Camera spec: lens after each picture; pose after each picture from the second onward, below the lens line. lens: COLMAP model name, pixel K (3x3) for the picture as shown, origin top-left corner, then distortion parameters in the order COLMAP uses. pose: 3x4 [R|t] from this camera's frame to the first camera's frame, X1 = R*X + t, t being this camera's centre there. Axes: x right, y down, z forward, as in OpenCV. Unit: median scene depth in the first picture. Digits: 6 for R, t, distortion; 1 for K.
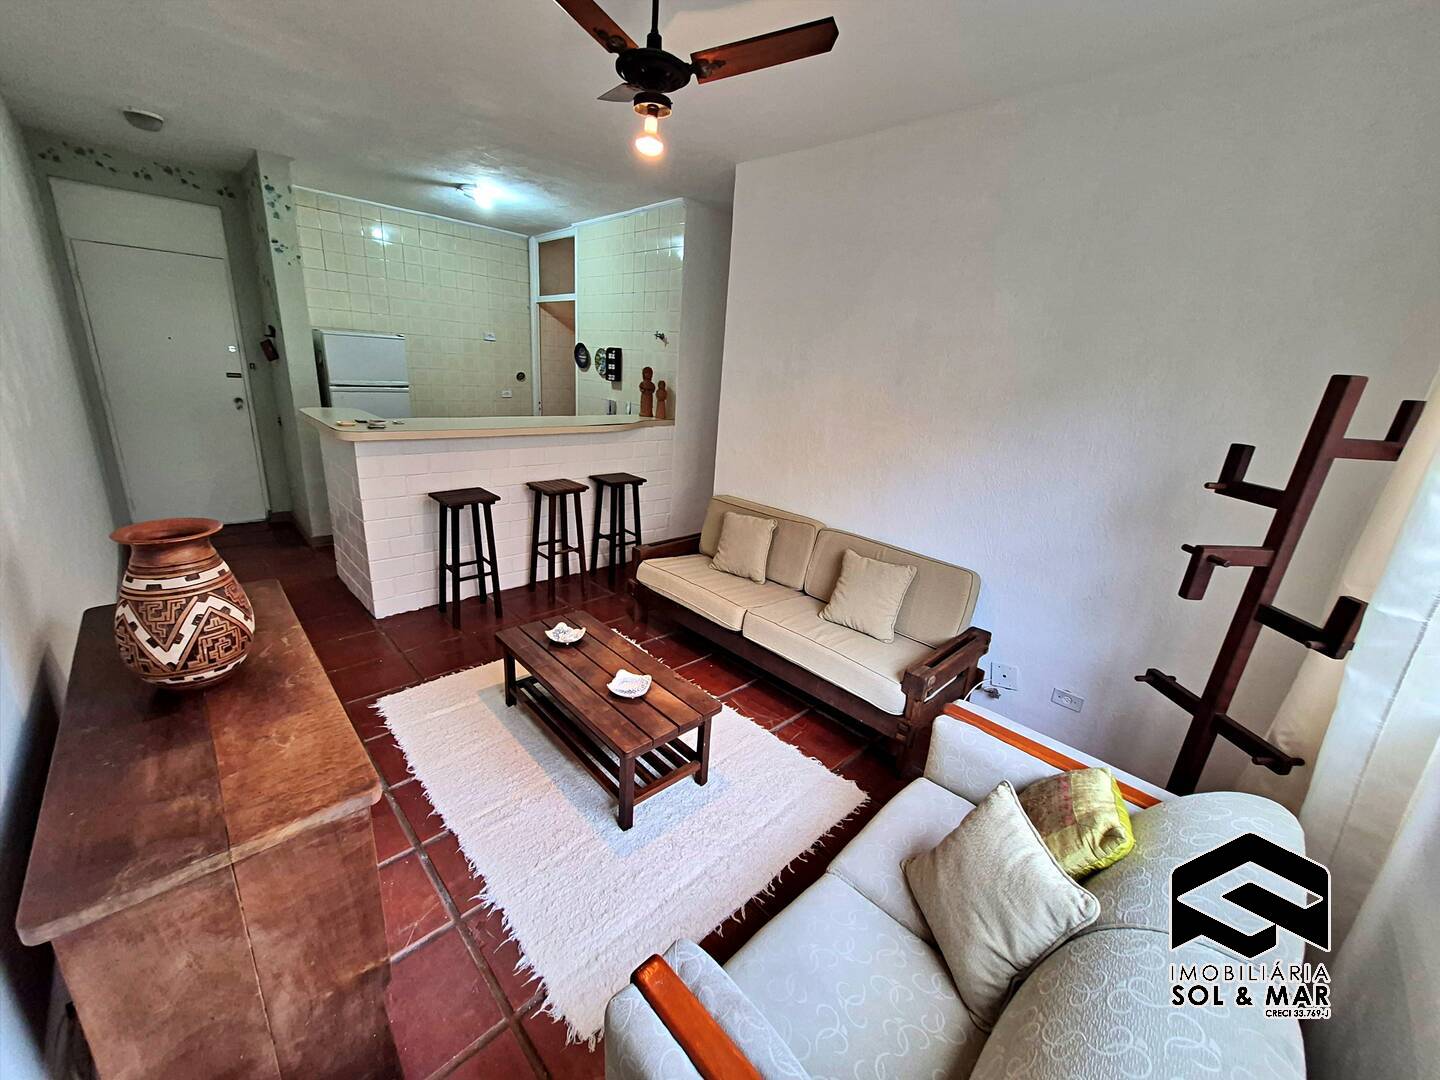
lens RADIAL K [[561.6, 0, 713.2], [0, 561.6, 539.9], [0, 0, 1]] dist [0.003650, -0.000481]
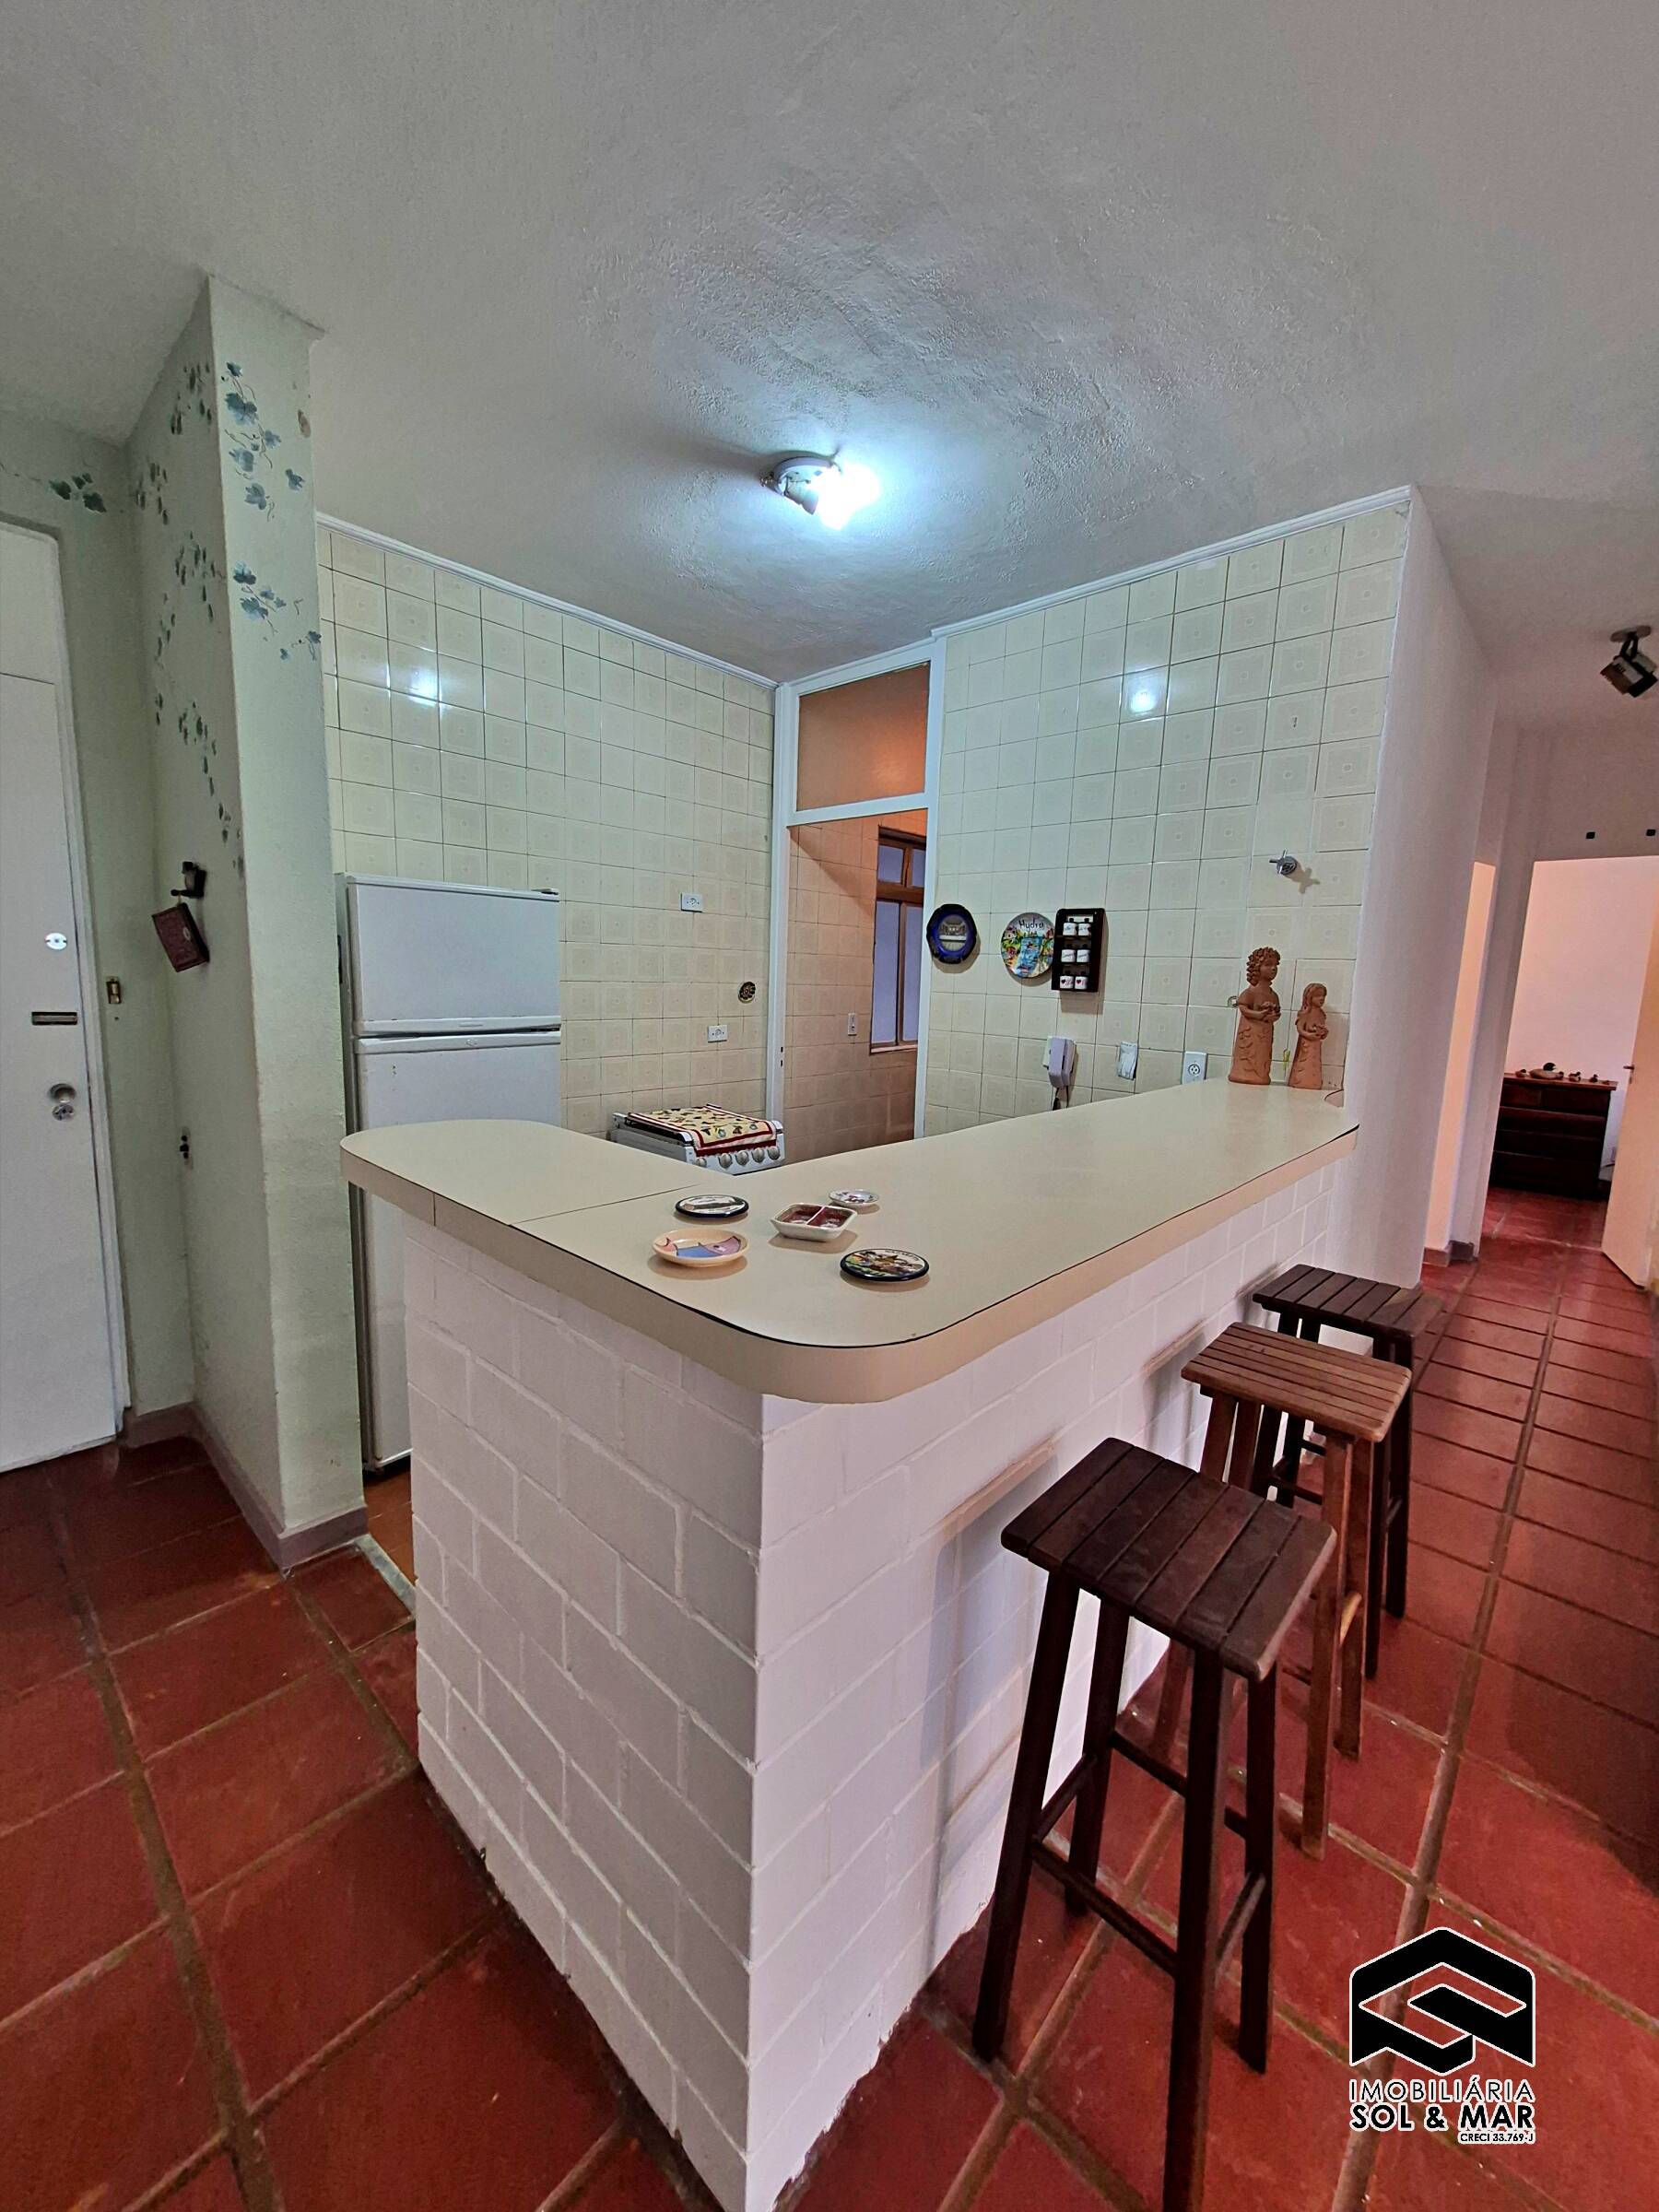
lens RADIAL K [[862.6, 0, 839.4], [0, 862.6, 1094.5], [0, 0, 1]] dist [0.003650, -0.000481]
pose [[0.997354, -0.045877, 0.056388, -0.402460], [0.054137, 0.986433, -0.154981, -0.138017], [-0.048513, 0.157623, 0.986307, 0.461350]]
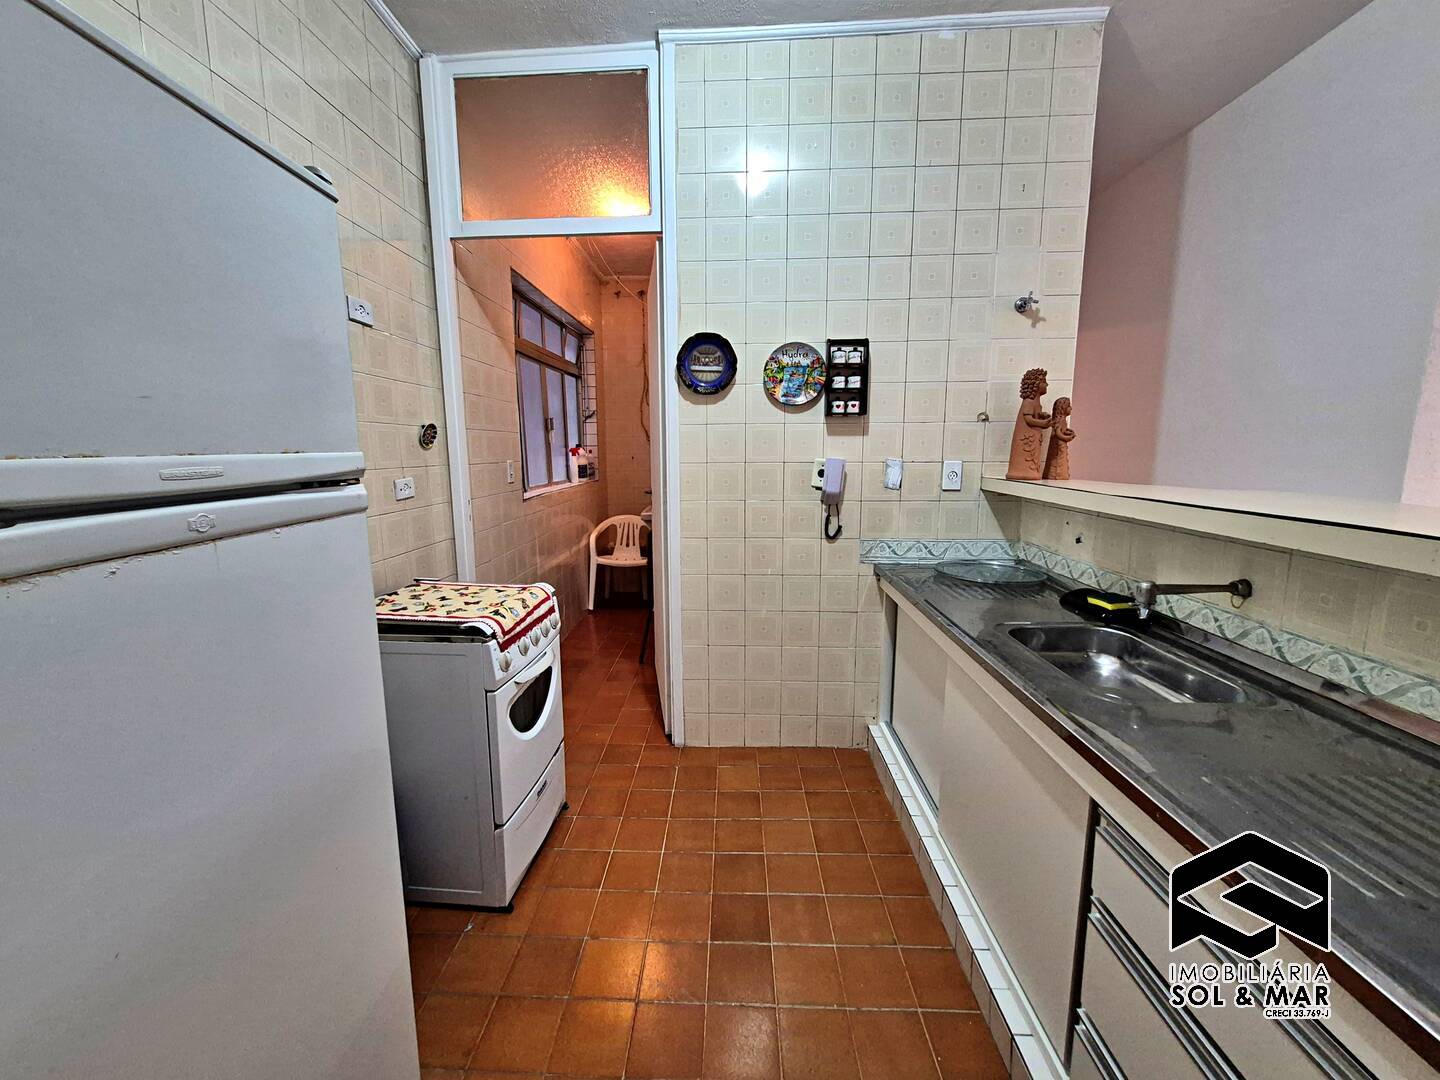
lens RADIAL K [[561.6, 0, 714.6], [0, 561.6, 535.8], [0, 0, 1]] dist [0.003650, -0.000481]
pose [[0.724426, -0.182262, 0.664821, -0.589342], [0.261189, 0.965080, -0.020028, -0.225993], [-0.637955, 0.188153, 0.746734, 0.812635]]
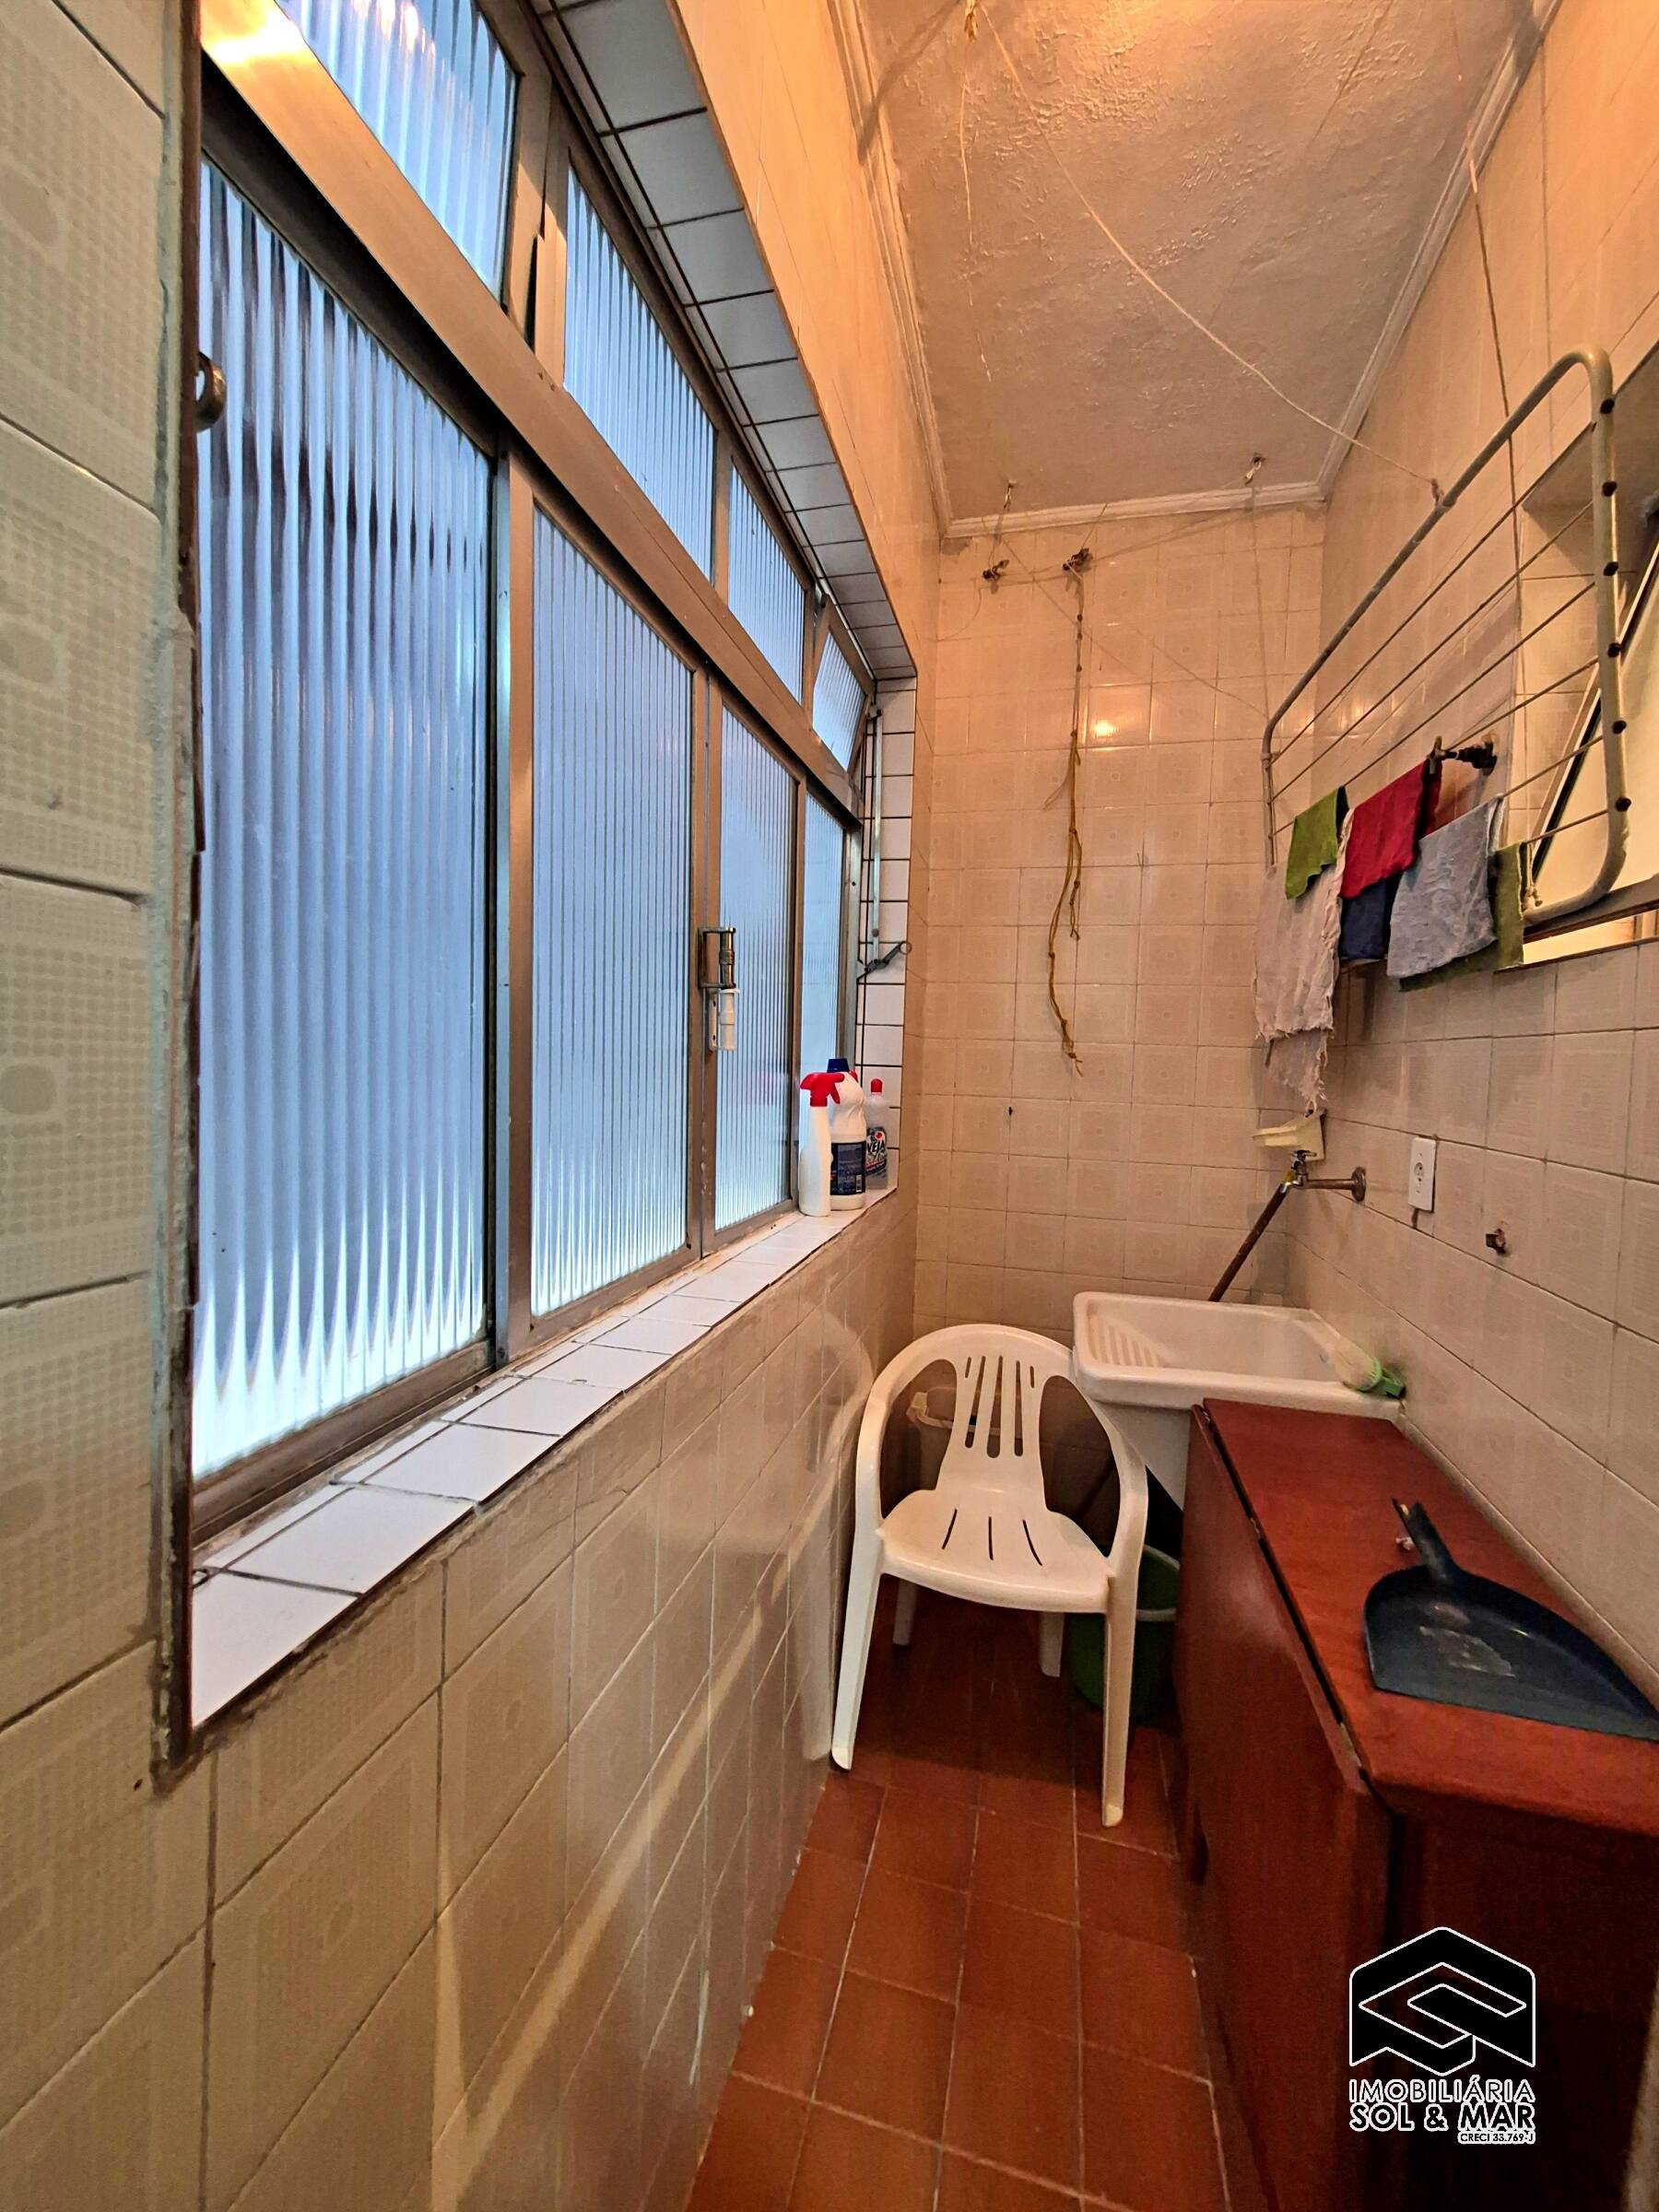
lens RADIAL K [[862.6, 0, 841.2], [0, 862.6, 1093.8], [0, 0, 1]] dist [0.003650, -0.000481]
pose [[0.854701, -0.065626, 0.514956, -0.453999], [0.185971, 0.964846, -0.185707, -0.291092], [-0.484666, 0.254490, 0.836859, 1.045655]]
